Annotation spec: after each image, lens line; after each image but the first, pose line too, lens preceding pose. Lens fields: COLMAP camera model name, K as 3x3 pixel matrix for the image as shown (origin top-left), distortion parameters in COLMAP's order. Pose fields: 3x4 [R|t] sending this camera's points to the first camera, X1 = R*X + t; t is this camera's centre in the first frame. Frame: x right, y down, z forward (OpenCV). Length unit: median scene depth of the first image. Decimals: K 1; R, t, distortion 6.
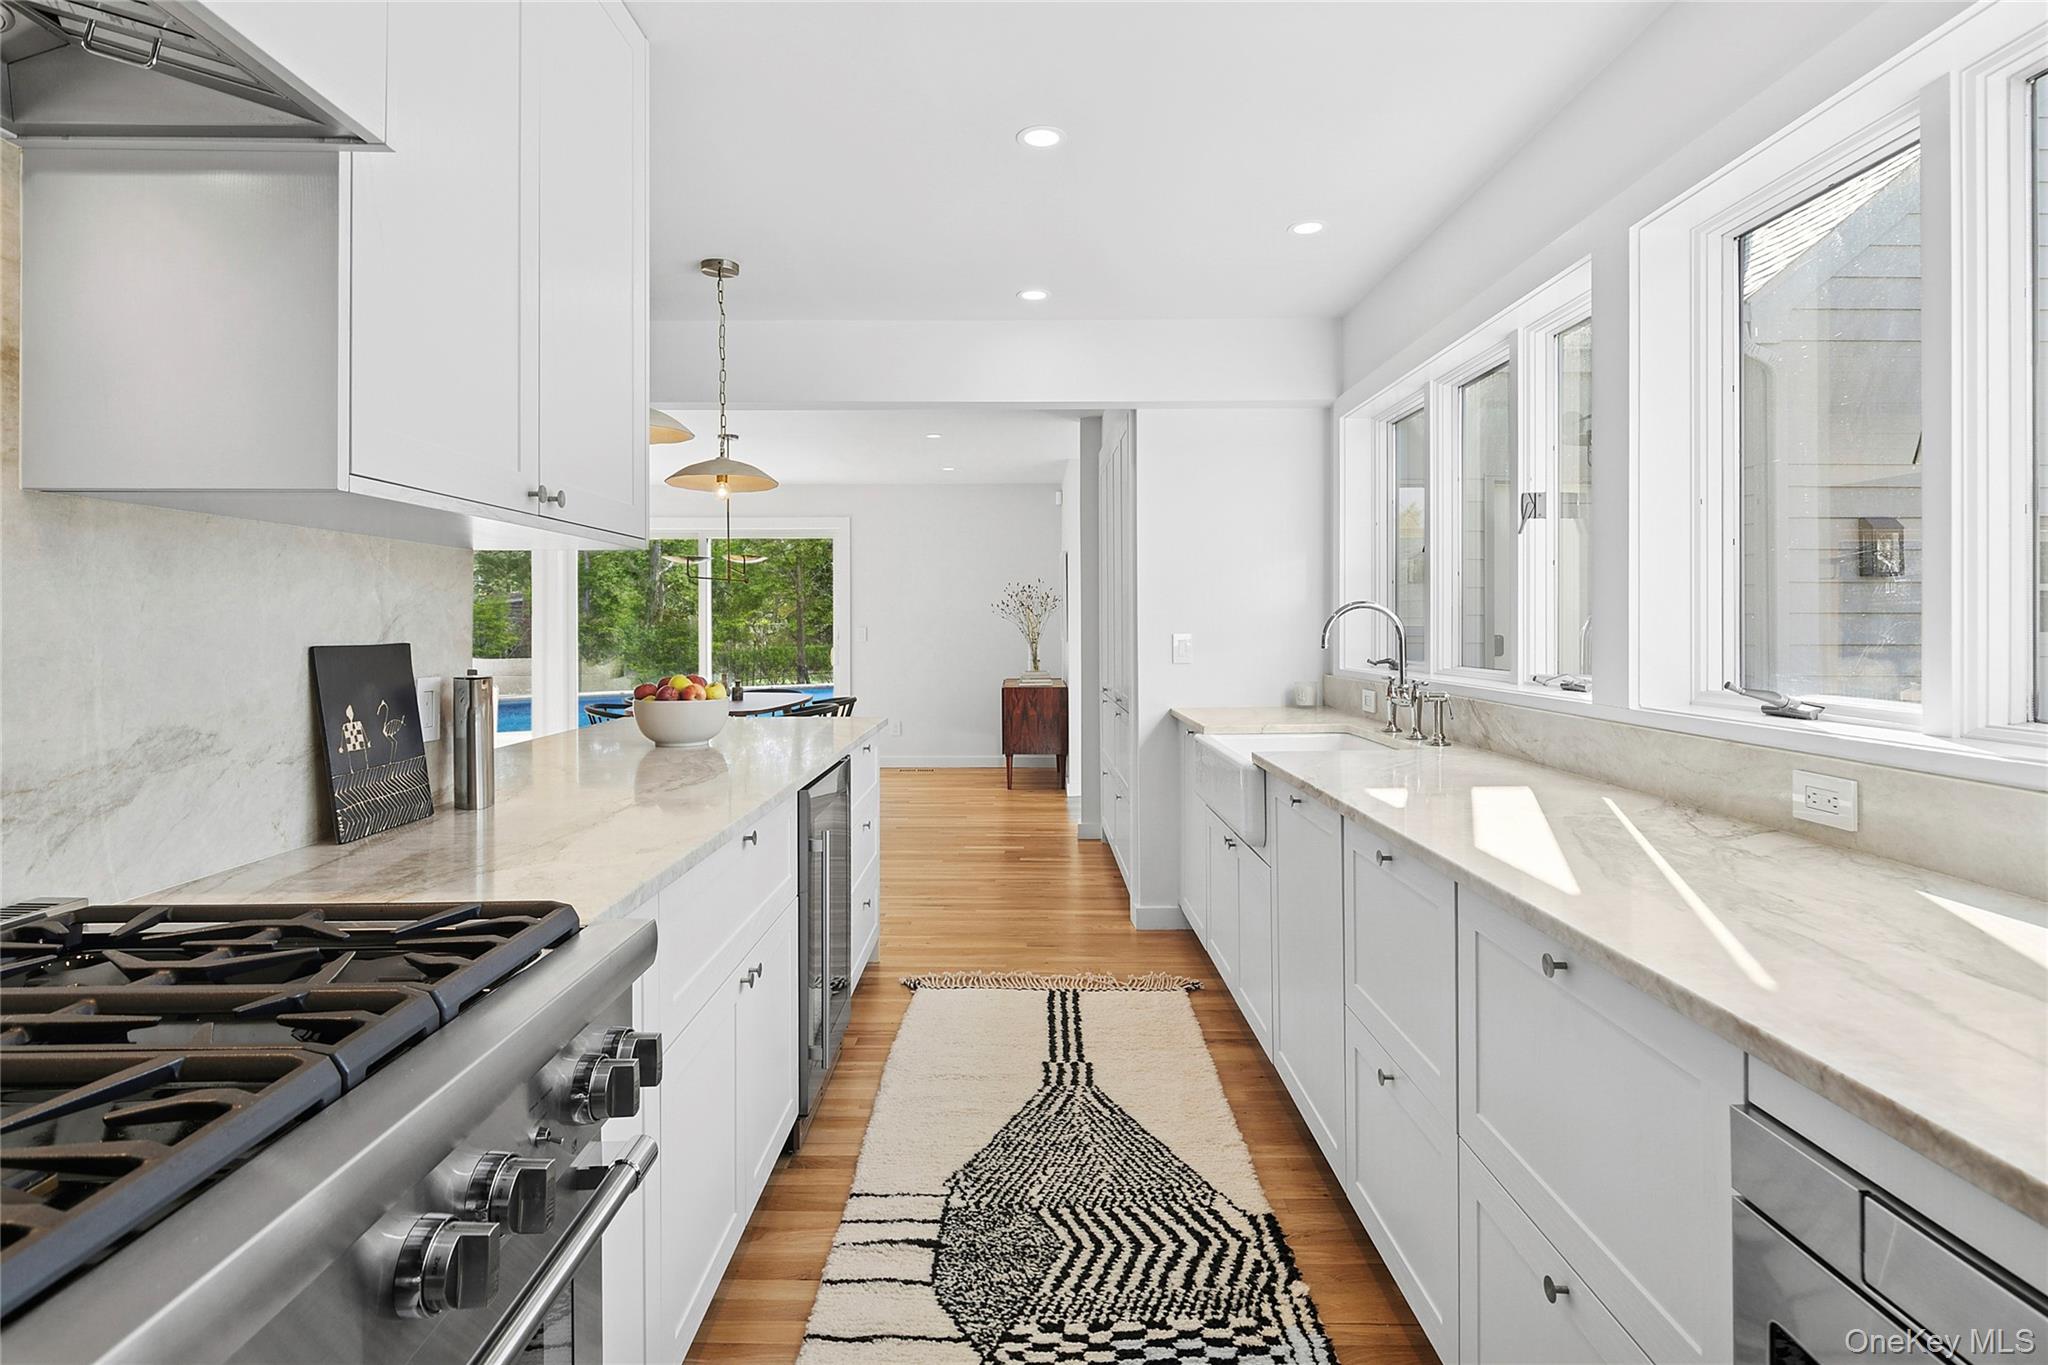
lens RADIAL K [[1037.1, 0, 1027.0], [0, 1037.1, 641.6], [0, 0, 1]] dist [-0.000610, -0.000121]
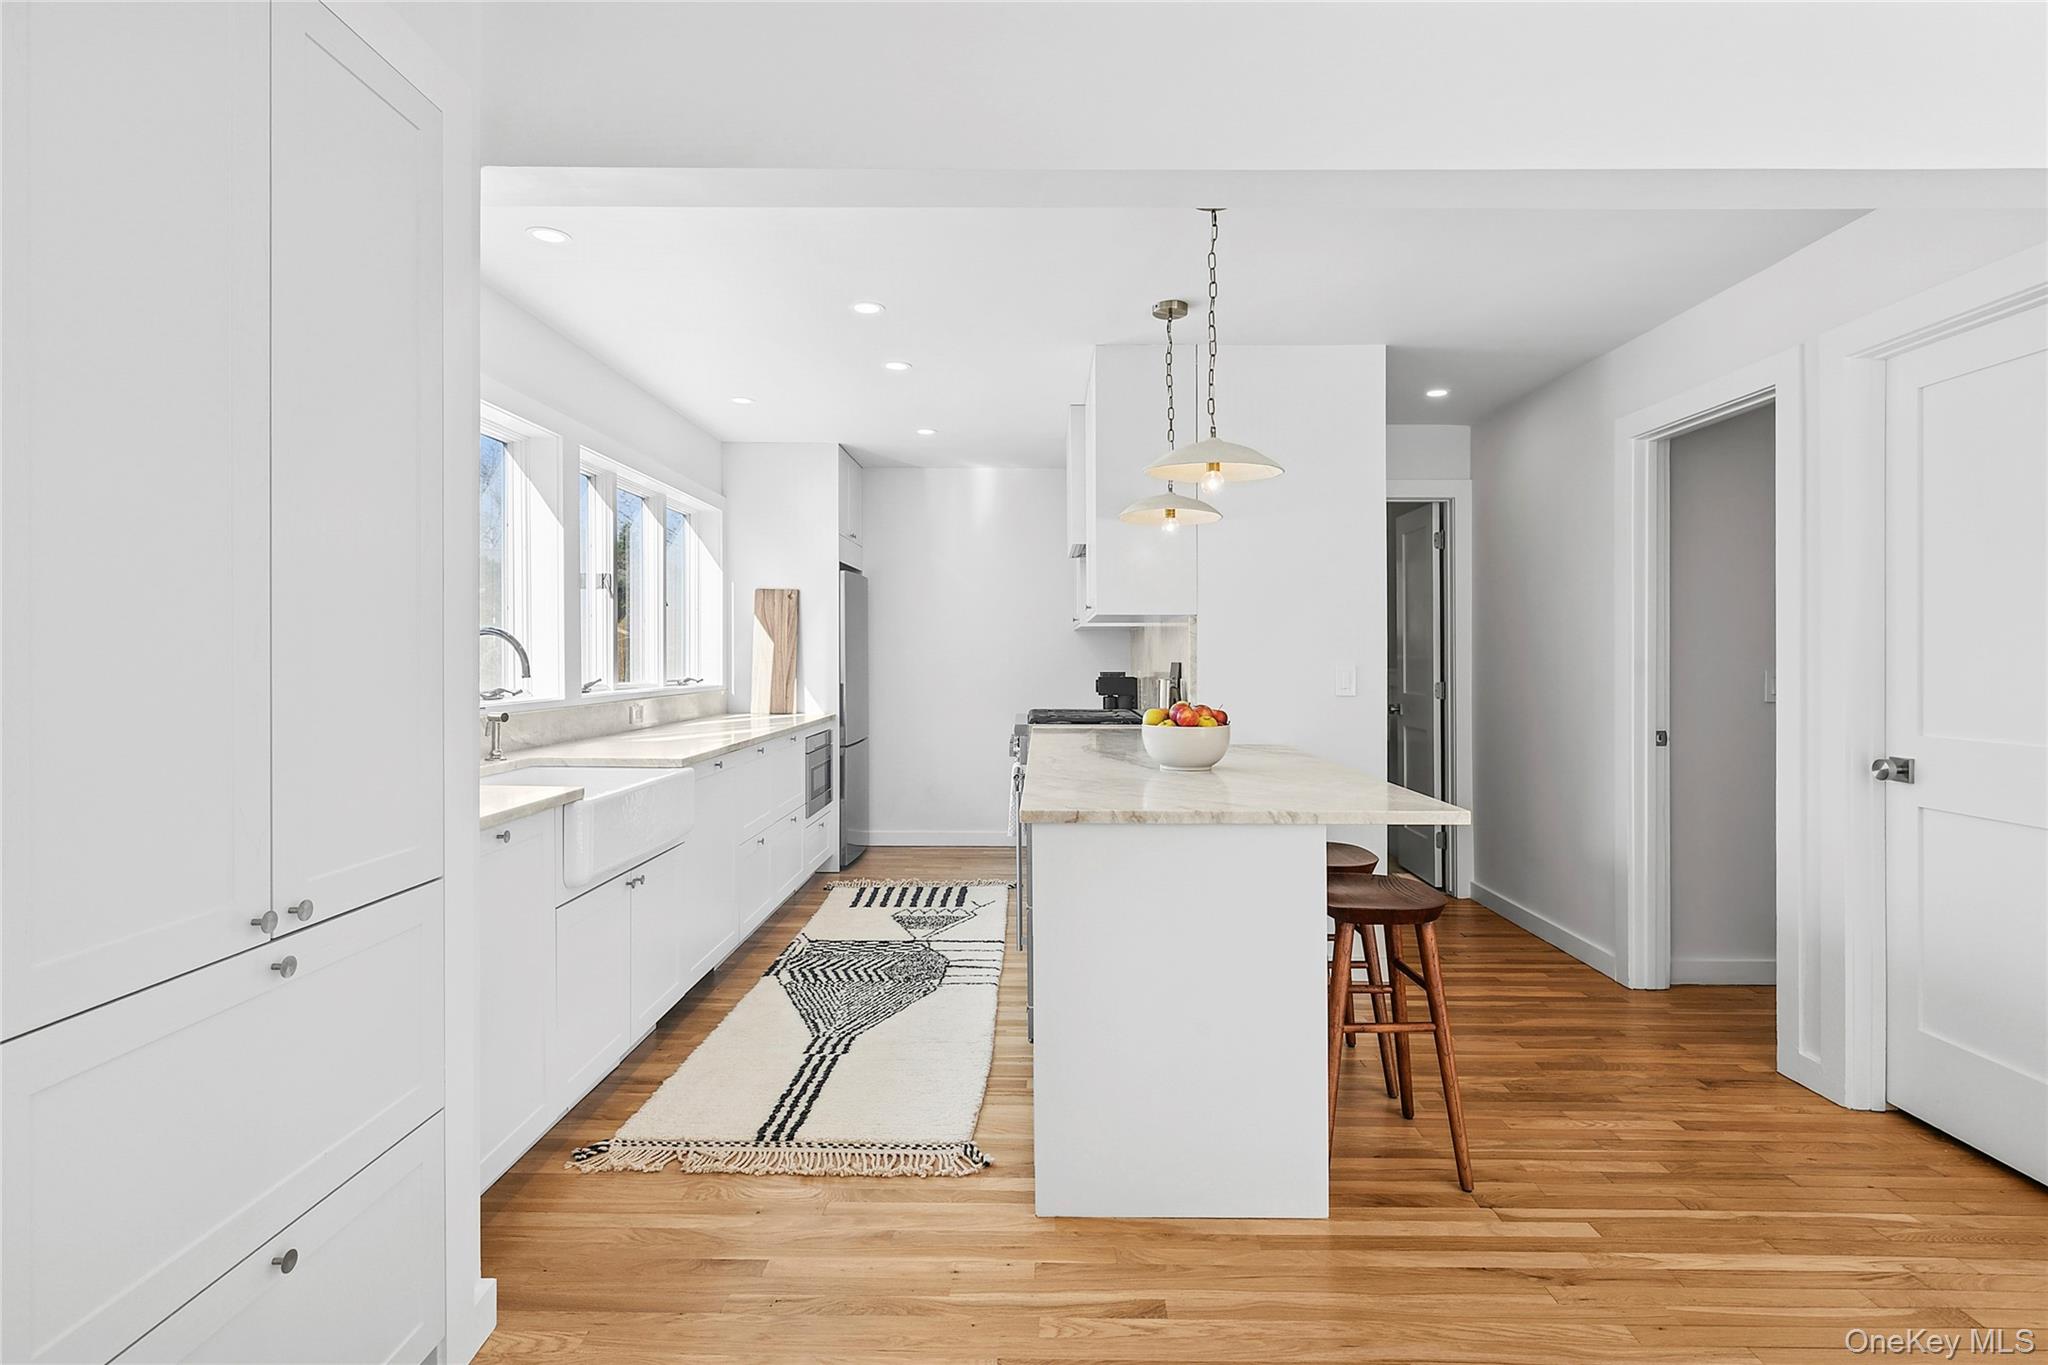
lens RADIAL K [[1037.1, 0, 1027.0], [0, 1037.1, 641.6], [0, 0, 1]] dist [-0.000610, -0.000121]
pose [[-0.999812, 0.001482, 0.019312, -0.194449], [0.001584, 0.999985, 0.005228, -0.033958], [-0.019304, 0.005257, -0.999800, 2.073059]]
